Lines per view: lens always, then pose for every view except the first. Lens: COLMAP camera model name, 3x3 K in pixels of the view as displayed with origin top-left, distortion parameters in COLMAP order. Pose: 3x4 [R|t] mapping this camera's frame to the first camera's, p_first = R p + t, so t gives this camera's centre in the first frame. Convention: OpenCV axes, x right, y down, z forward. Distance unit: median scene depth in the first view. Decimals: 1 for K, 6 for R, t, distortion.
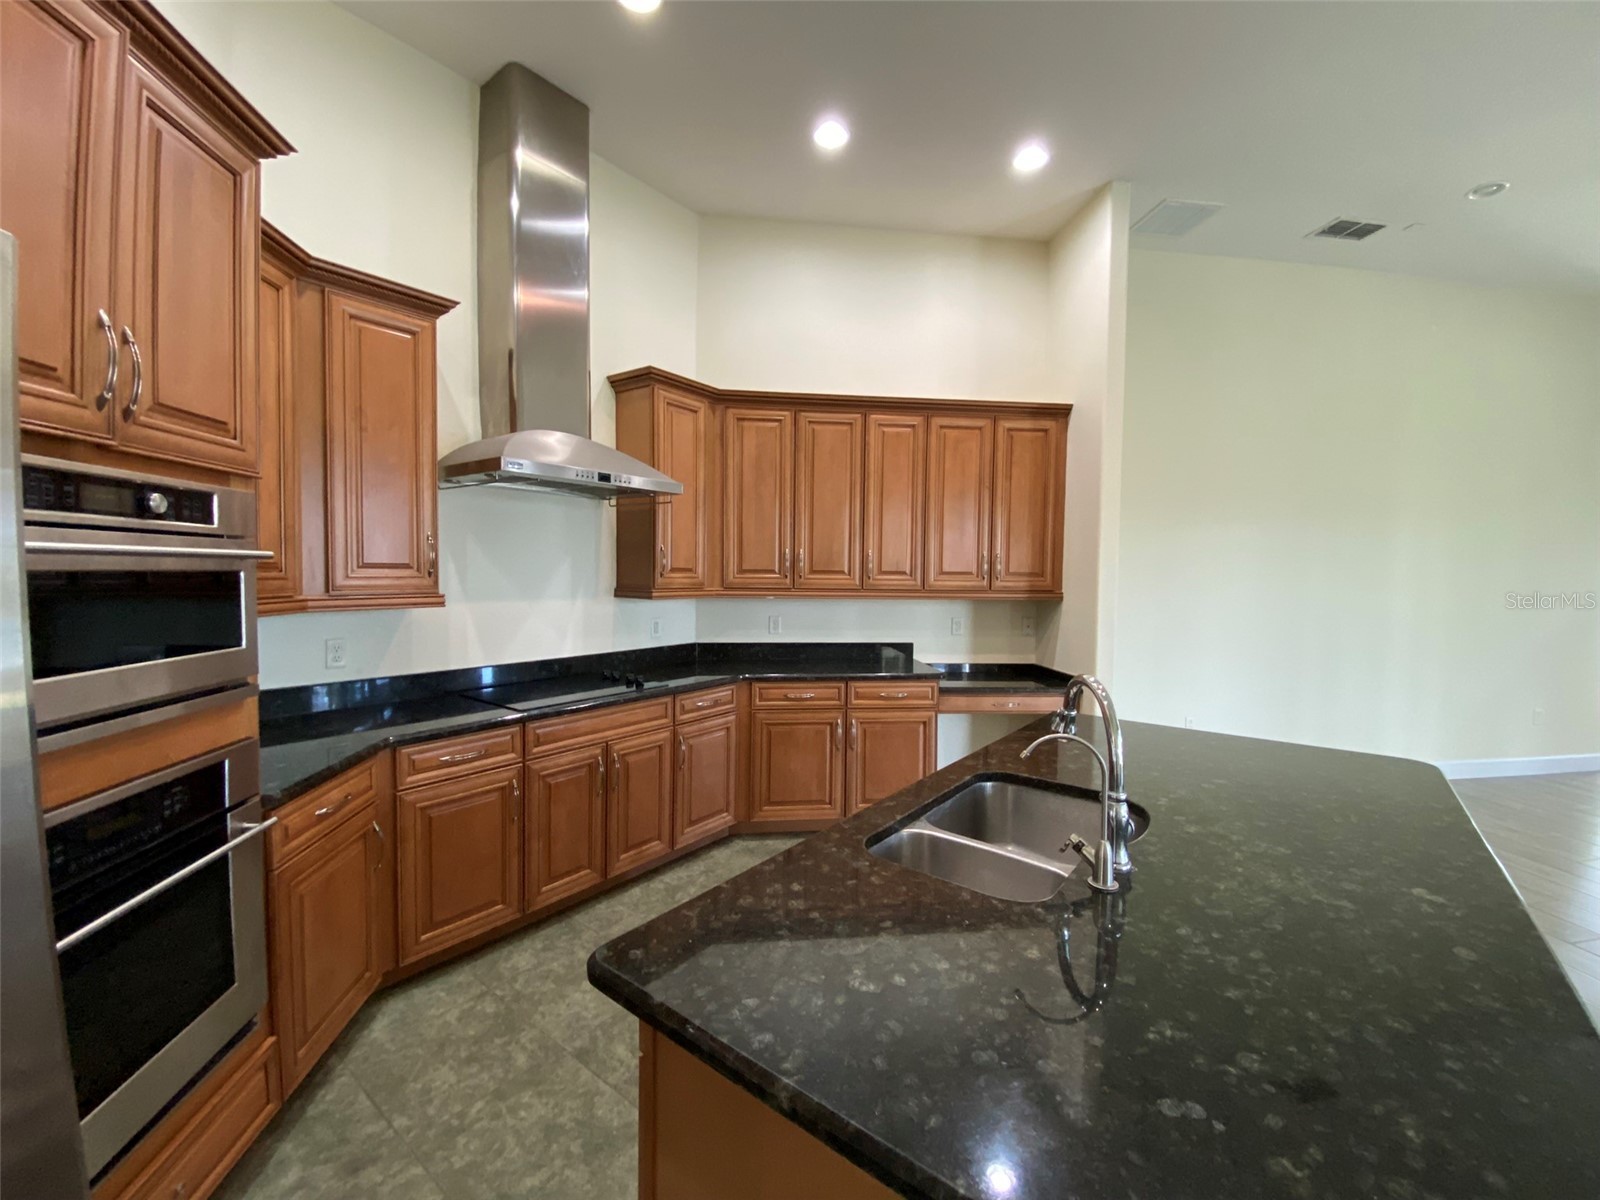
lens RADIAL K [[650.8, 0, 800.7], [0, 650.8, 596.0], [0, 0, 1]] dist [0.017086, -0.018136]
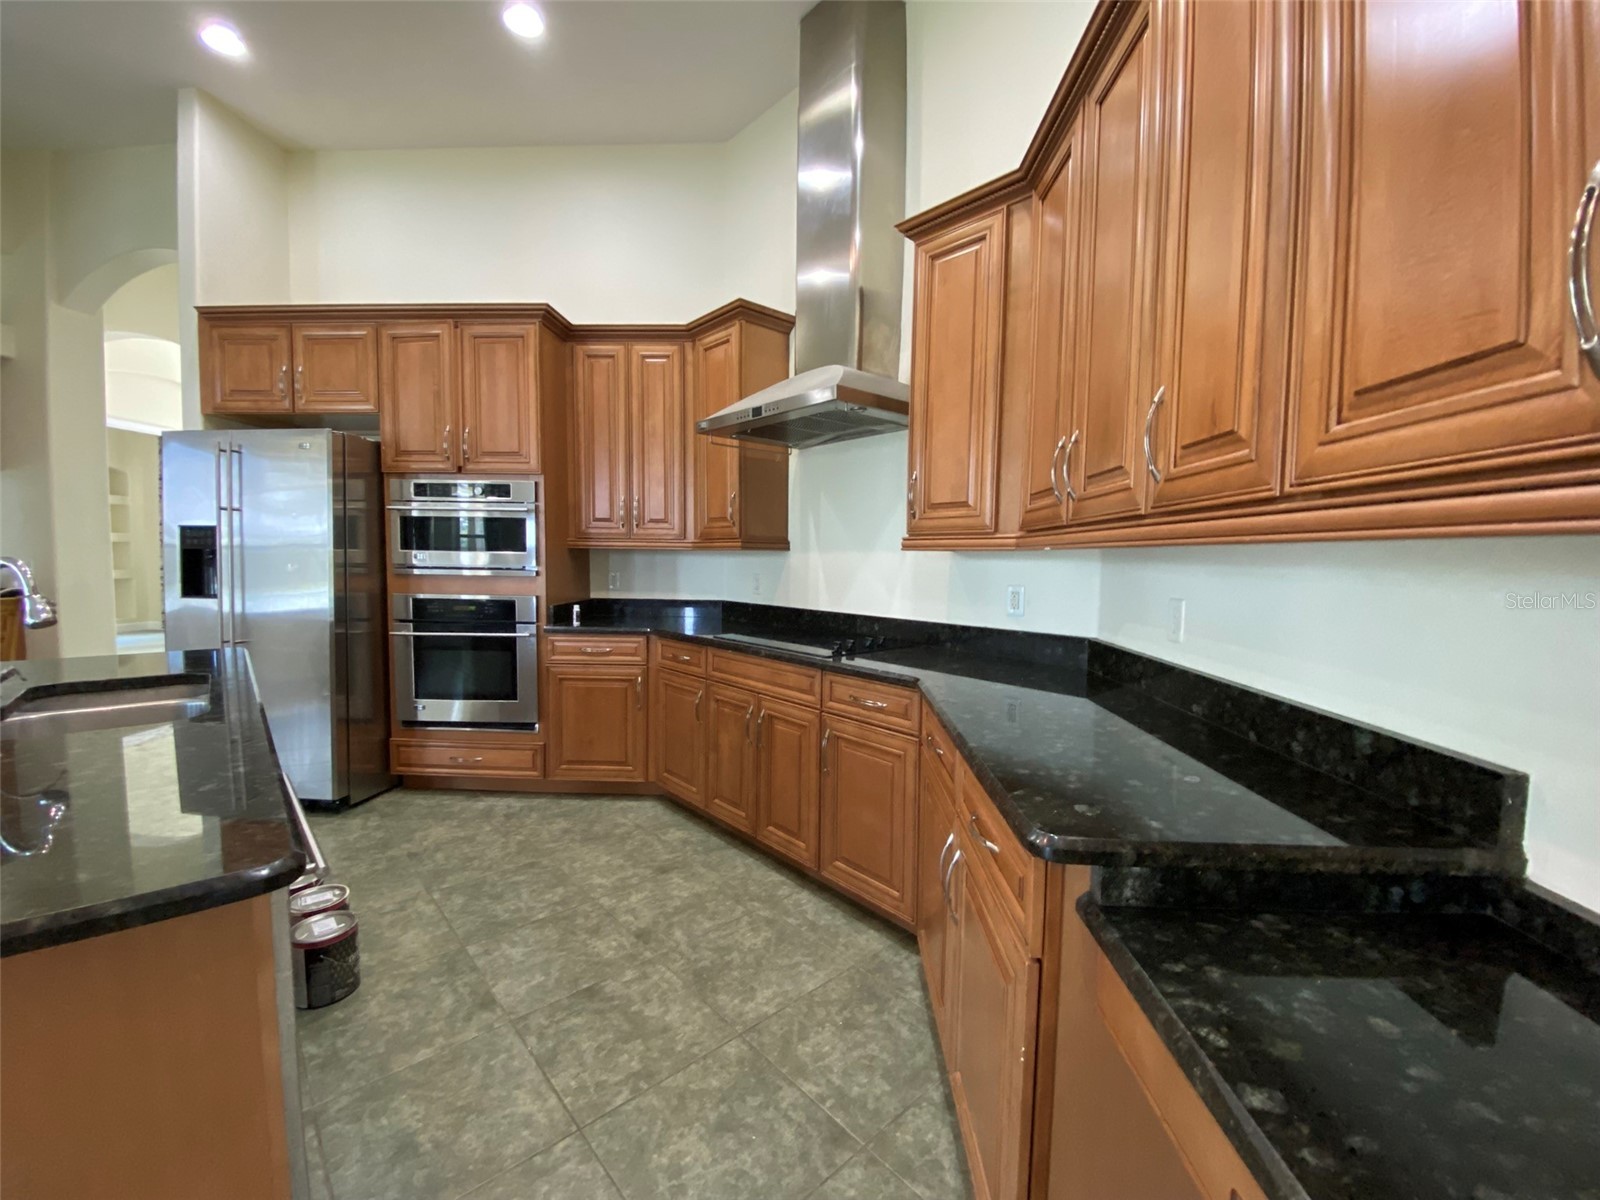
lens RADIAL K [[650.8, 0, 801.1], [0, 650.8, 598.7], [0, 0, 1]] dist [0.017086, -0.018136]
pose [[-0.179343, 0.049495, -0.982541, 0.606004], [-0.053098, 0.996791, 0.059904, 0.027398], [0.982353, 0.062914, -0.176140, 1.211593]]
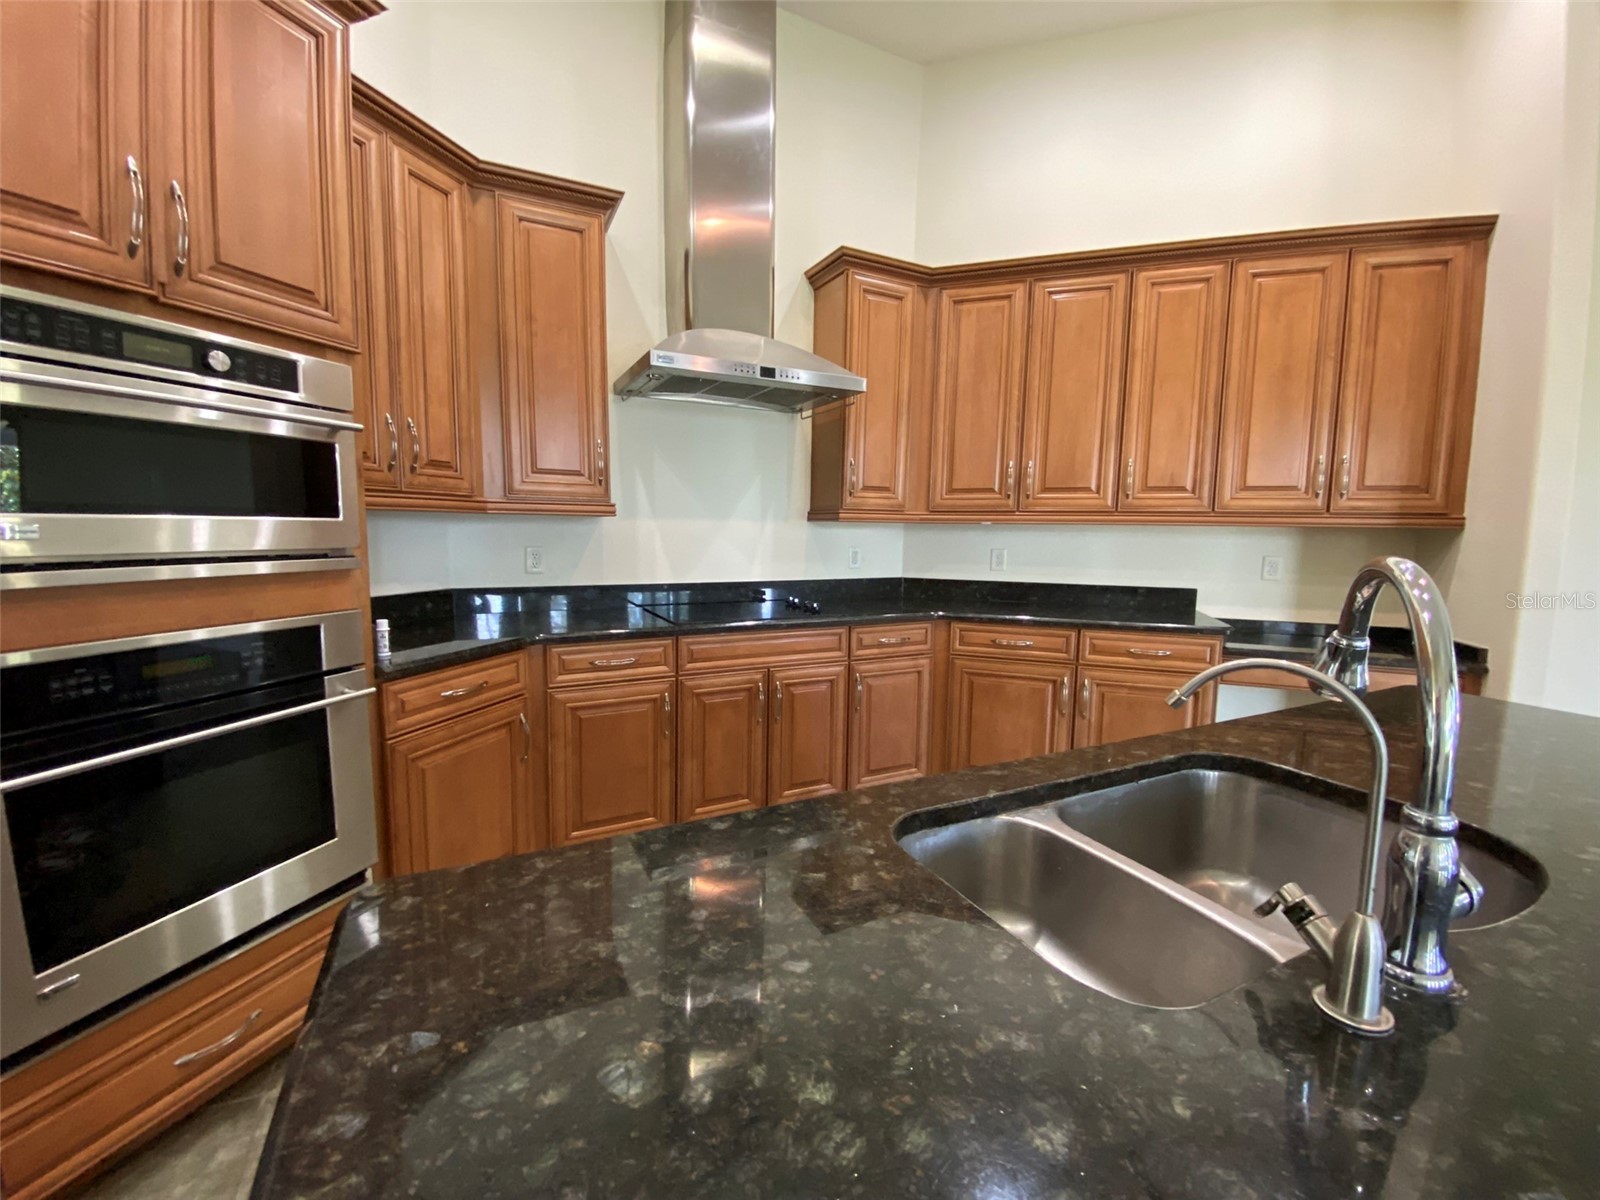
lens RADIAL K [[650.8, 0, 798.6], [0, 650.8, 595.7], [0, 0, 1]] dist [0.017086, -0.018136]
pose [[0.901784, 0.046802, -0.429645, 0.126977], [-0.020423, 0.997623, 0.065806, 0.060961], [0.431704, -0.050568, 0.900597, 0.198746]]
